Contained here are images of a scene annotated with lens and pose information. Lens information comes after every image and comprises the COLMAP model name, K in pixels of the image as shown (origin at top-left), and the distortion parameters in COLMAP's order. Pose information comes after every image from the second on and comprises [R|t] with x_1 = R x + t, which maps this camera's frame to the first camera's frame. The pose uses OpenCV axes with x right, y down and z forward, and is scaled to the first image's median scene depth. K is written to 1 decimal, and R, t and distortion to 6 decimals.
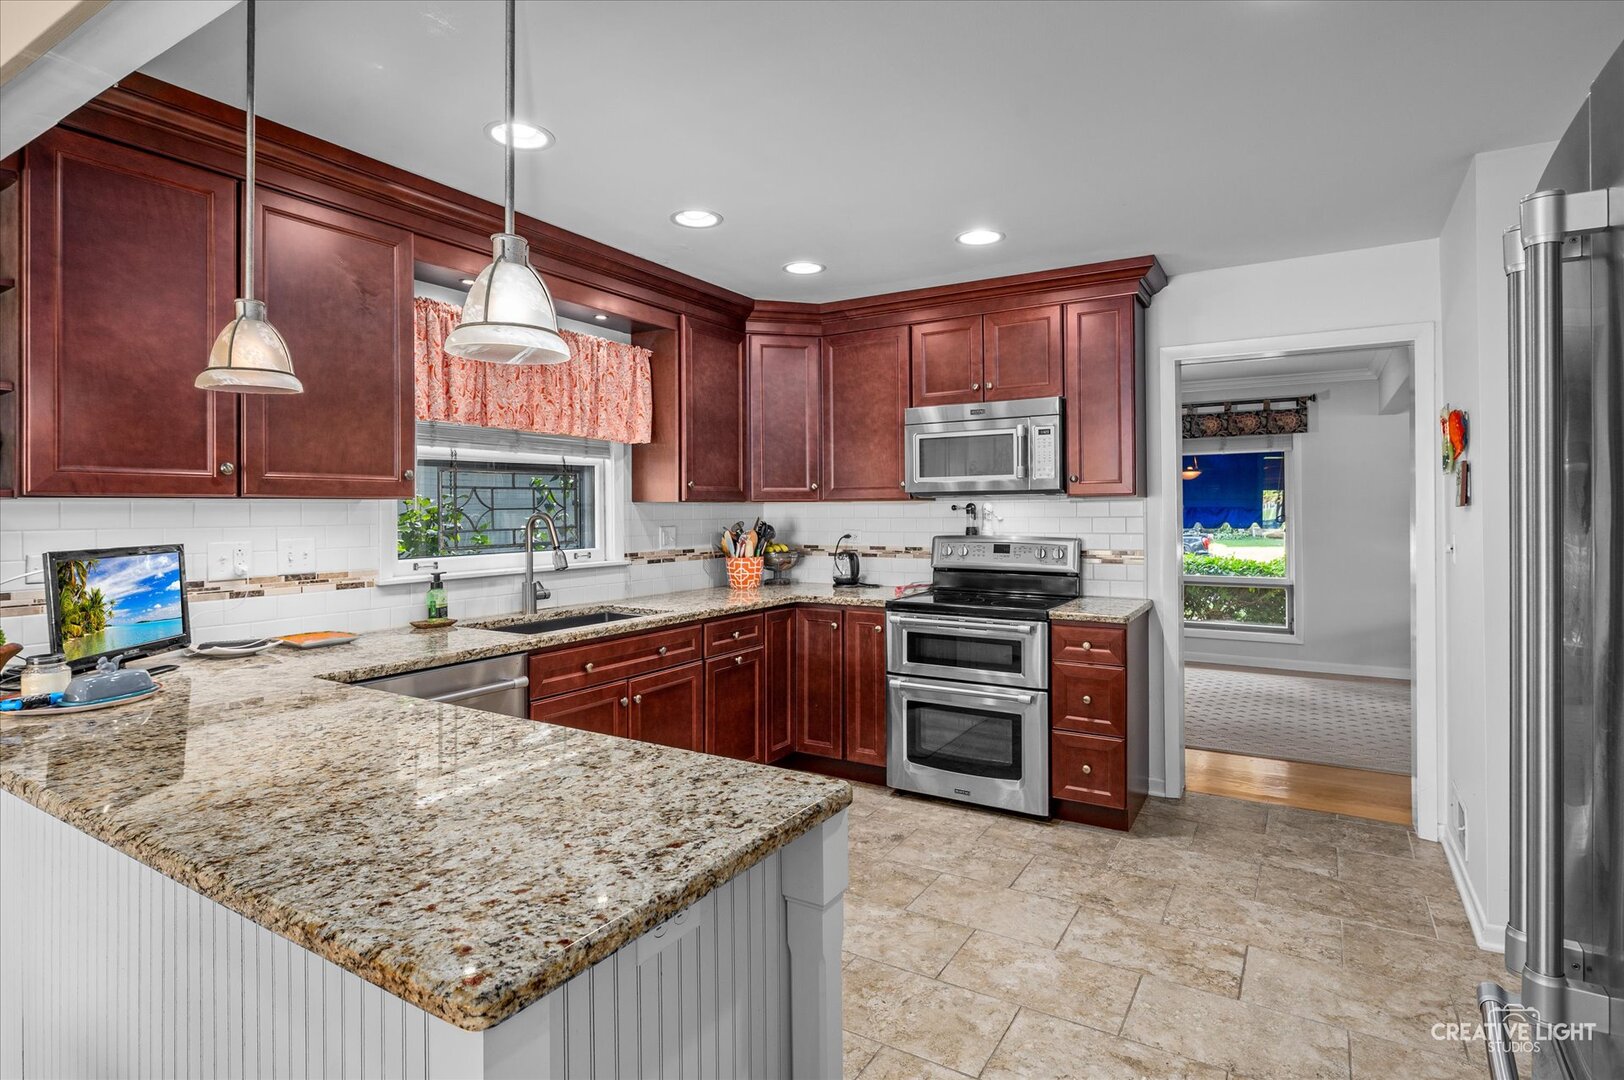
lens RADIAL K [[828.3, 0, 813.2], [0, 828.3, 504.6], [0, 0, 1]] dist [-0.000326, 0.000225]
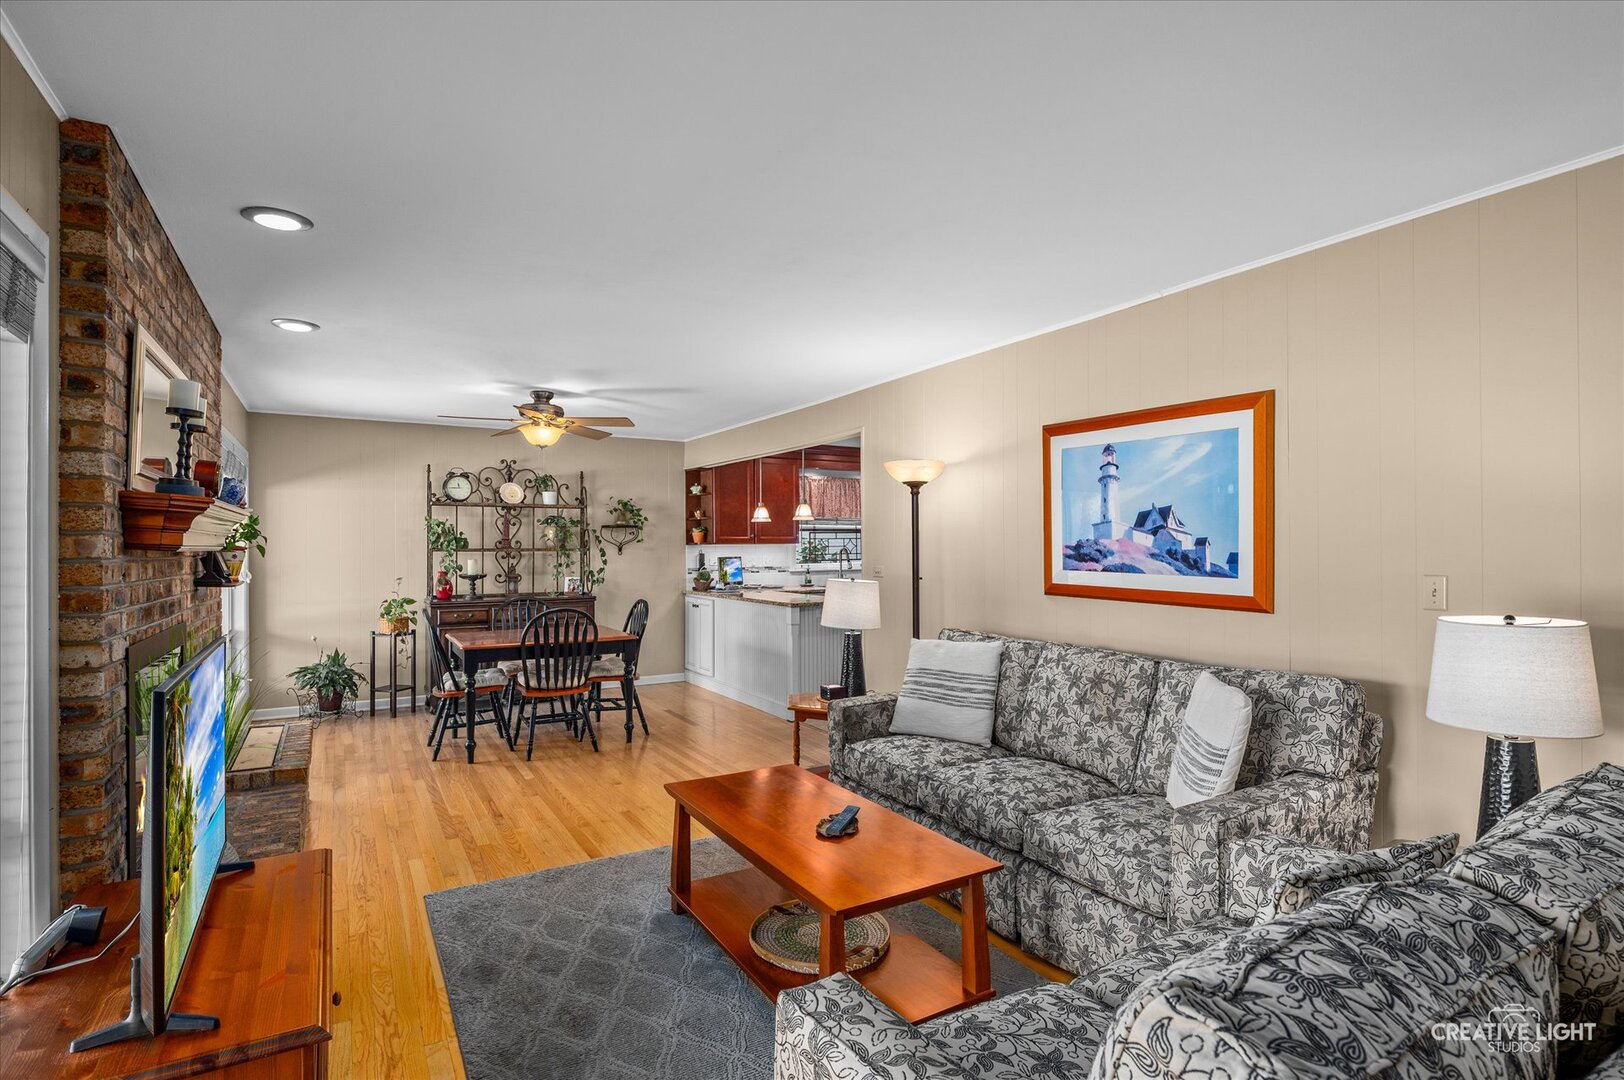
lens RADIAL K [[803.7, 0, 812.2], [0, 803.7, 546.7], [0, 0, 1]] dist [-0.003451, -0.000096]
pose [[0.884294, -0.001388, -0.466928, 0.693751], [0.004523, 0.999974, 0.005593, -0.008565], [0.466908, -0.007058, 0.884278, -1.180902]]
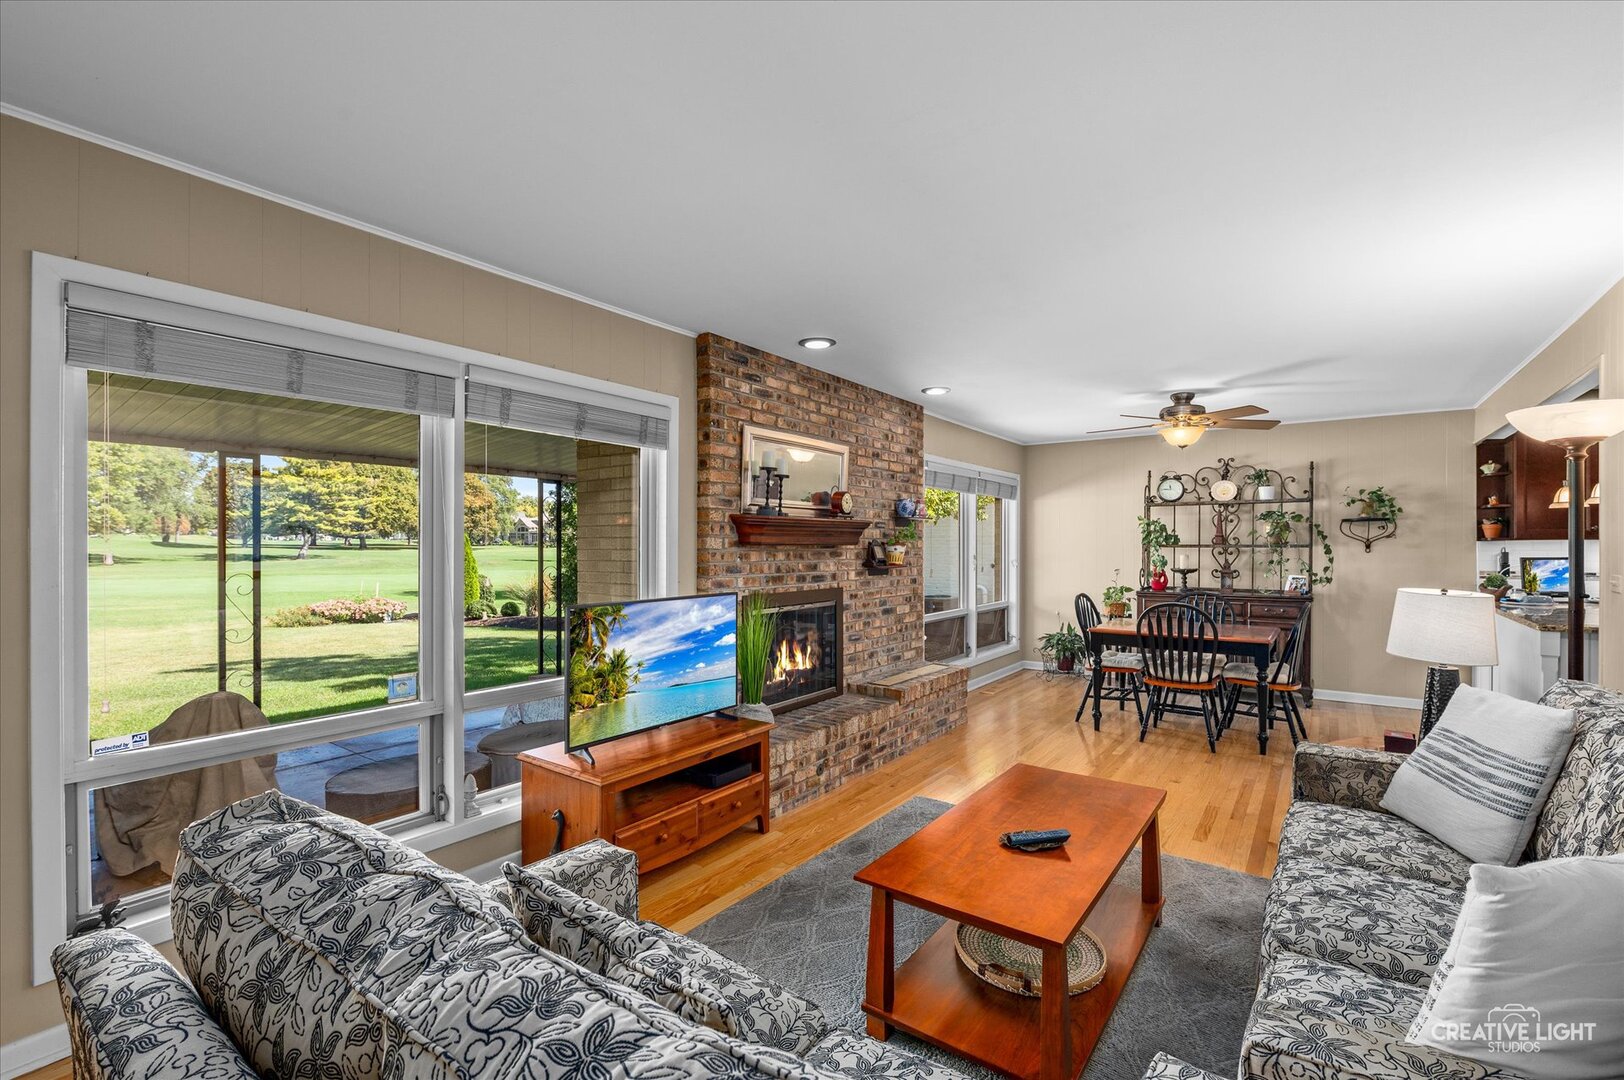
lens RADIAL K [[714.3, 0, 817.8], [0, 714.3, 548.8], [0, 0, 1]] dist [-0.001967, -0.000131]
pose [[-0.077371, 0.008216, -0.996969, 0.965537], [0.006610, 0.999948, 0.007728, -0.007139], [0.996980, -0.005992, -0.077421, -0.711994]]
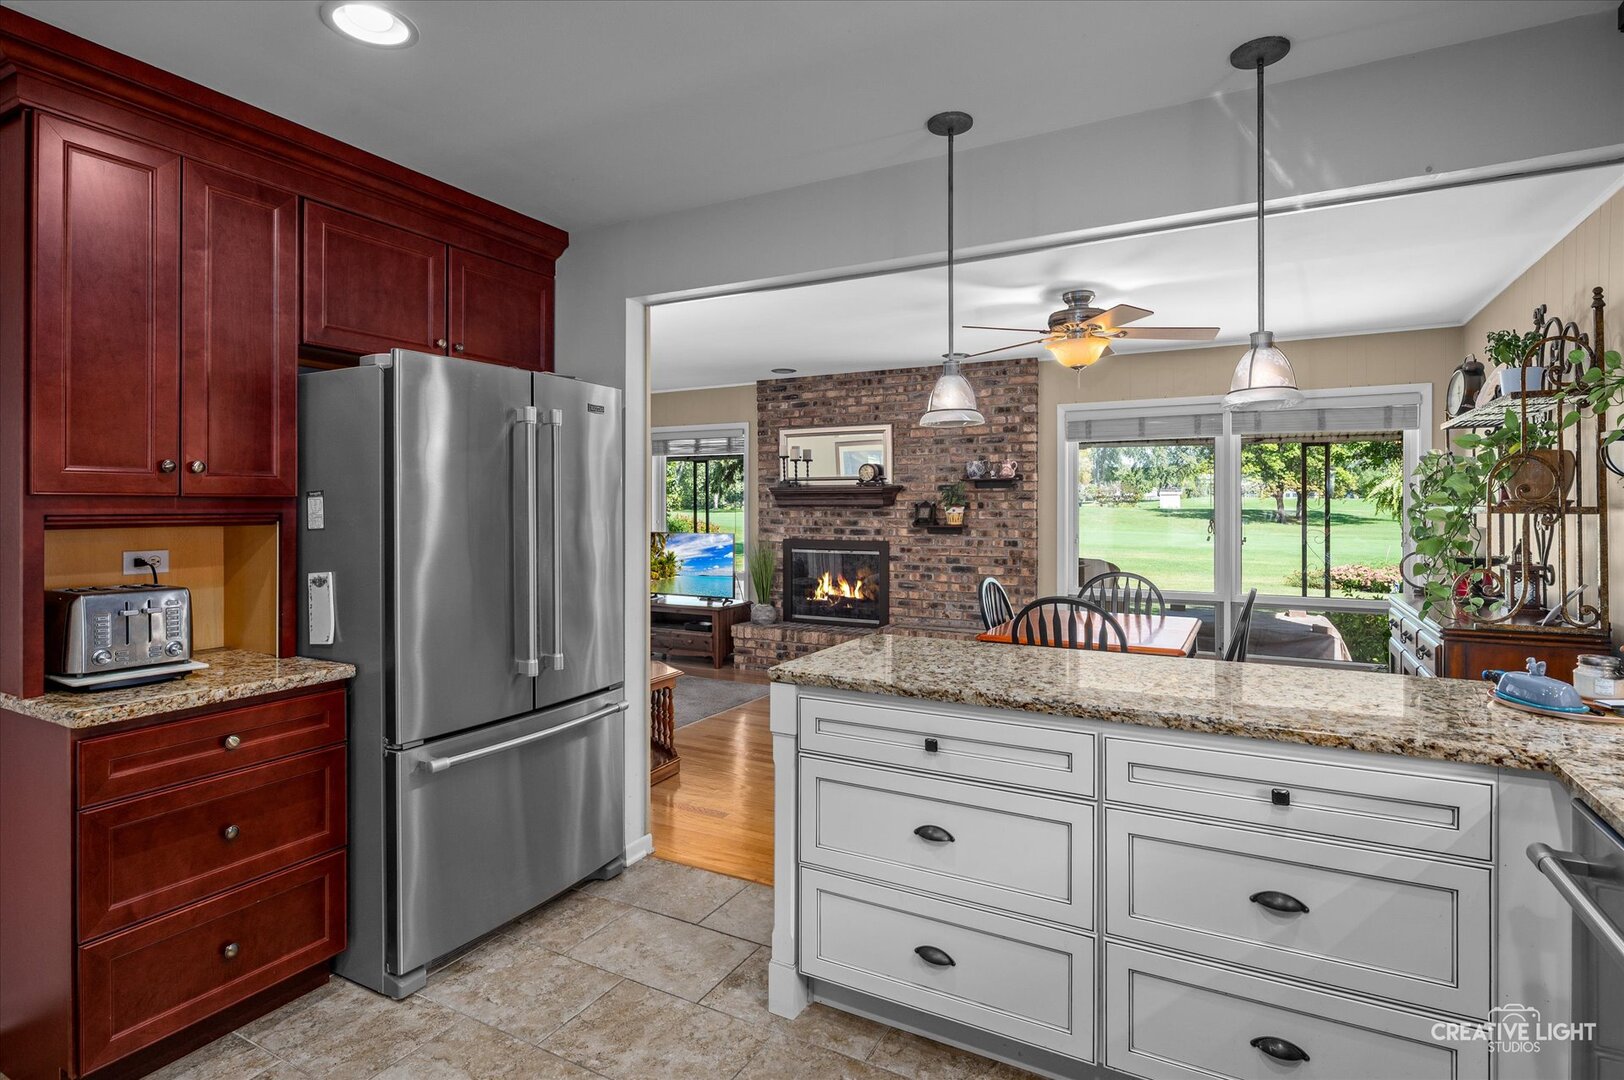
lens RADIAL K [[828.3, 0, 813.2], [0, 828.3, 504.6], [0, 0, 1]] dist [-0.000326, 0.000225]
pose [[-0.998586, 0.003424, -0.053042, 0.018800], [0.003894, 0.999954, -0.008769, 0.006647], [0.053010, -0.008963, -0.998554, 0.902130]]
